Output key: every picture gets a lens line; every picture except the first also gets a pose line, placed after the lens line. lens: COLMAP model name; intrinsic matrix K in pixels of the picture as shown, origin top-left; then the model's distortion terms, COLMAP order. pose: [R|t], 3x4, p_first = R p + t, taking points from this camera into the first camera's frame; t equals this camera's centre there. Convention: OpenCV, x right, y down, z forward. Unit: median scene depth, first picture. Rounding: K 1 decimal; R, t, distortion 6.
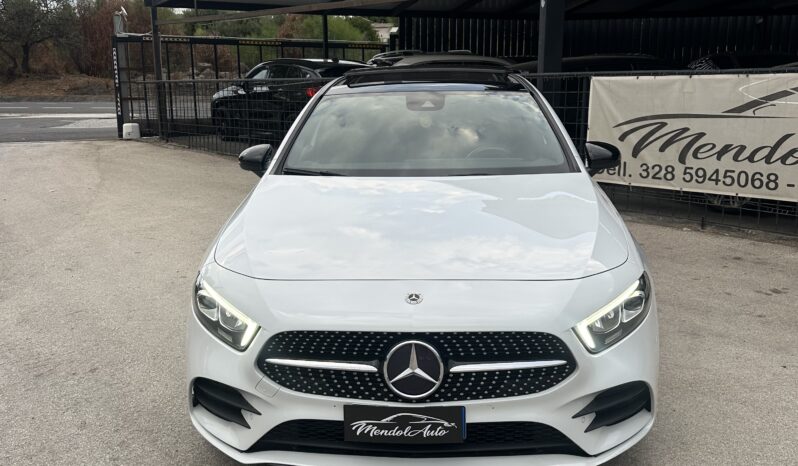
lens RADIAL K [[763.2, 0, 408.4], [0, 763.2, 239.3], [0, 0, 1]] dist [0.066848, 0.000000]
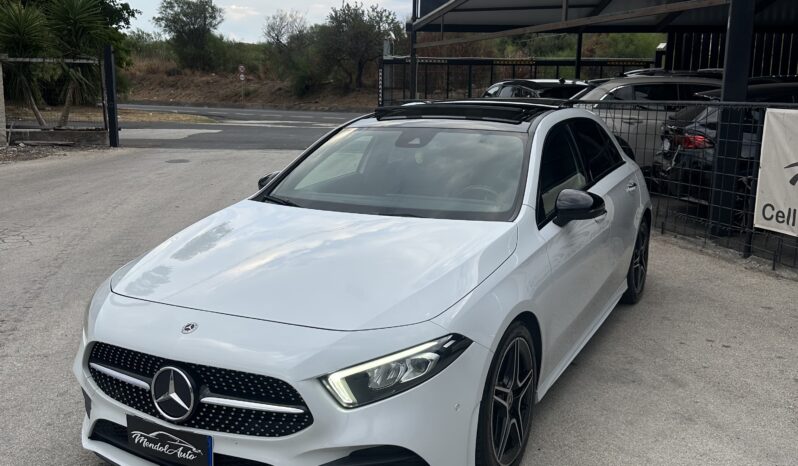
lens RADIAL K [[763.2, 0, 402.4], [0, 763.2, 228.5], [0, 0, 1]] dist [0.066848, 0.000000]
pose [[0.906568, 0.089492, -0.412463, 0.572879], [-0.101387, 0.994822, -0.006997, -0.068838], [0.409702, 0.048162, 0.910947, 0.096815]]
